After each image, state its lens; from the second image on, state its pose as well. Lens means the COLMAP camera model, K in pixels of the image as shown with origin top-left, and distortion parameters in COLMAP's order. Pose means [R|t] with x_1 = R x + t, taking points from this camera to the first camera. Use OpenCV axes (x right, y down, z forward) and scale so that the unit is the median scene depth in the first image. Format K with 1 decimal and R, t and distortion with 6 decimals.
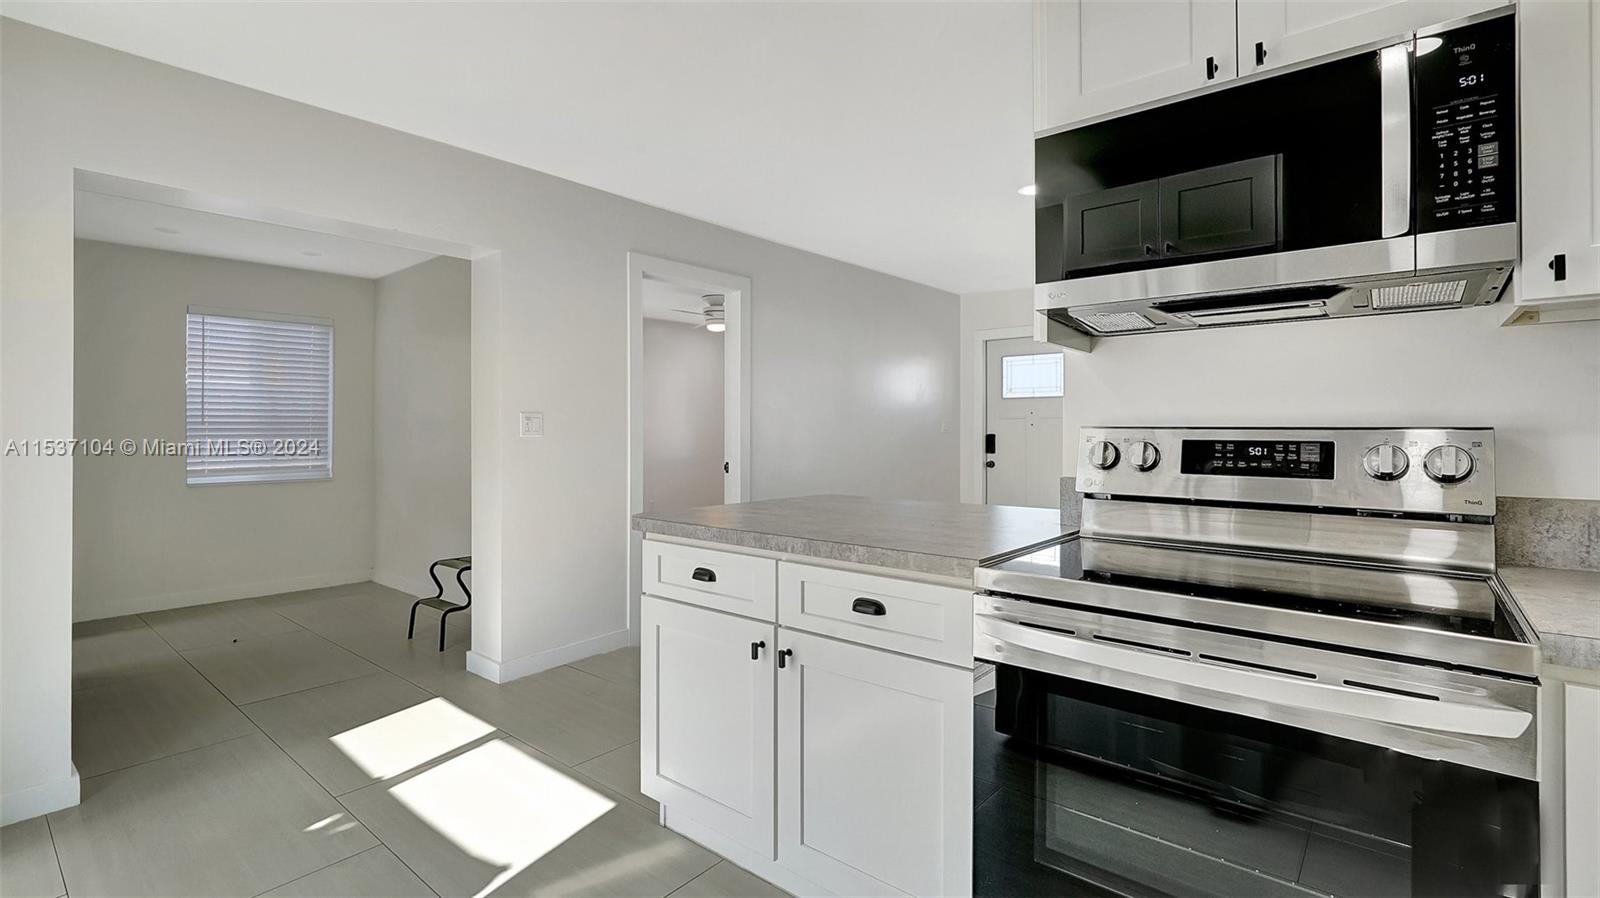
lens RADIAL K [[713.8, 0, 784.6], [0, 713.8, 434.8], [0, 0, 1]] dist [-0.008510, 0.001615]
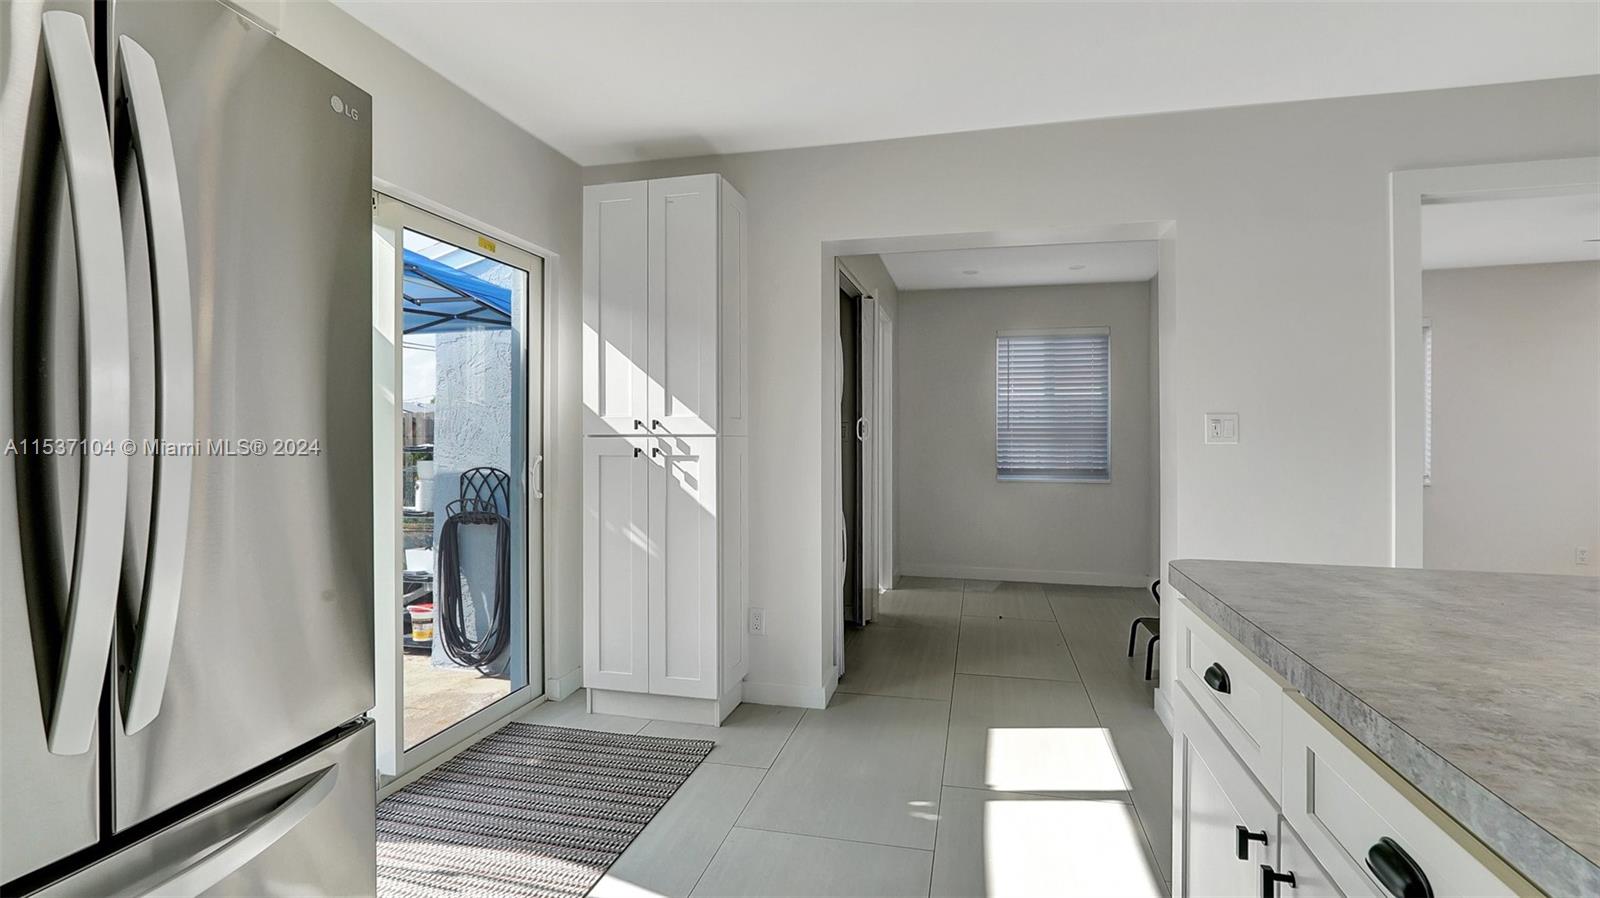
lens RADIAL K [[713.8, 0, 807.0], [0, 713.8, 442.9], [0, 0, 1]] dist [-0.008510, 0.001615]
pose [[0.468094, 0.011799, -0.883600, 0.123962], [-0.010052, 0.999917, 0.008028, -0.000292], [0.883621, 0.005124, 0.468174, 0.210057]]
